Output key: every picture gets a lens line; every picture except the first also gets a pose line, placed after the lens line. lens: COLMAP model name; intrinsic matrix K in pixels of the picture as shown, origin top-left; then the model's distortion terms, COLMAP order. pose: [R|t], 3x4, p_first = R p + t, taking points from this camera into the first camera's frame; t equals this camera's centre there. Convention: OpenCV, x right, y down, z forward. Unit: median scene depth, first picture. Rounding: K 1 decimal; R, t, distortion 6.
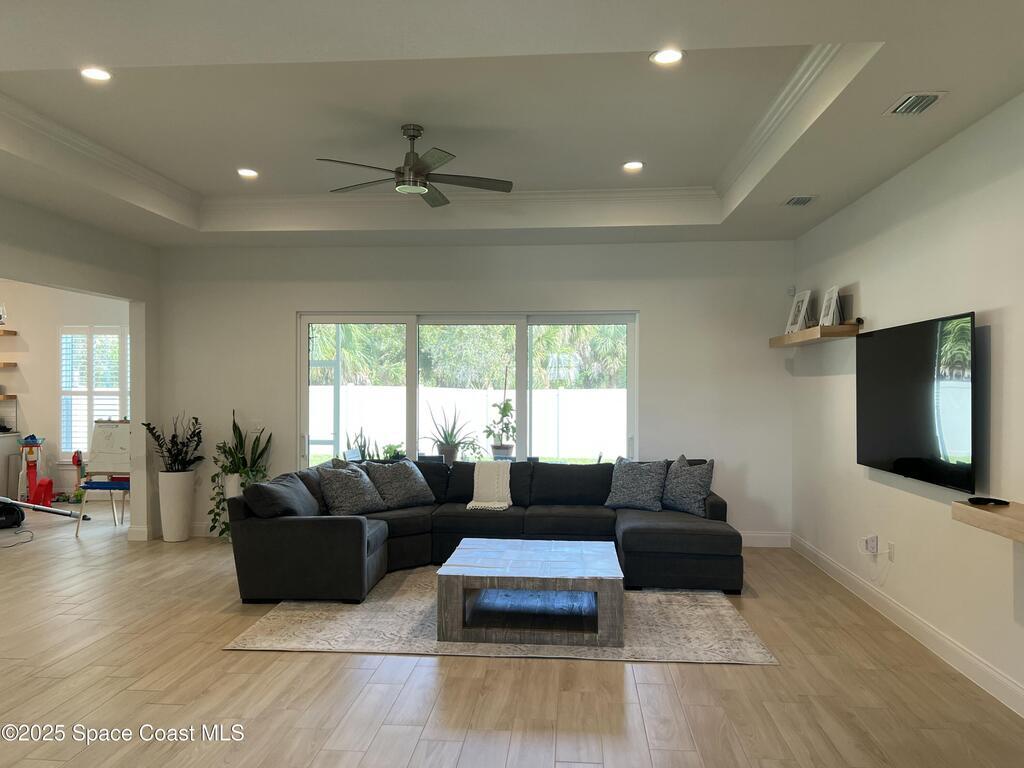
lens RADIAL K [[772.2, 0, 512.0], [0, 772.2, 384.0], [0, 0, 1]] dist [0.071702, -0.084869]
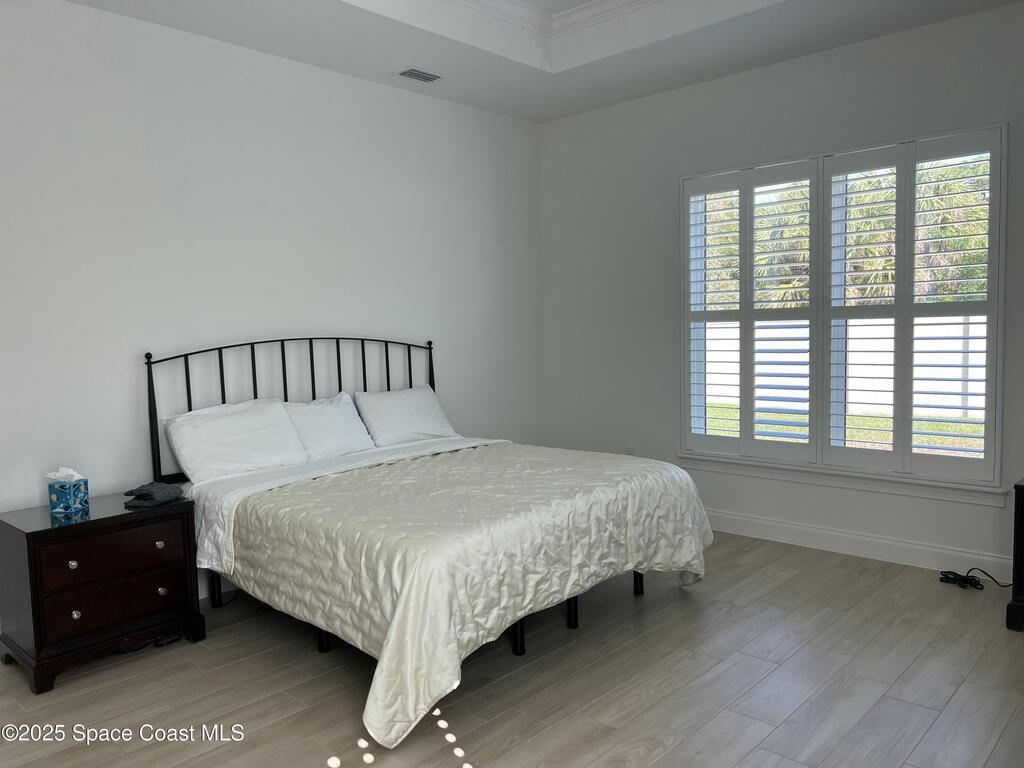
lens RADIAL K [[772.2, 0, 512.0], [0, 772.2, 384.0], [0, 0, 1]] dist [0.071702, -0.084869]
pose [[0.787146, 0.027115, -0.616170, -0.359496], [0.031709, 0.995933, 0.084335, 0.009047], [0.615951, -0.085923, 0.783085, 0.541598]]
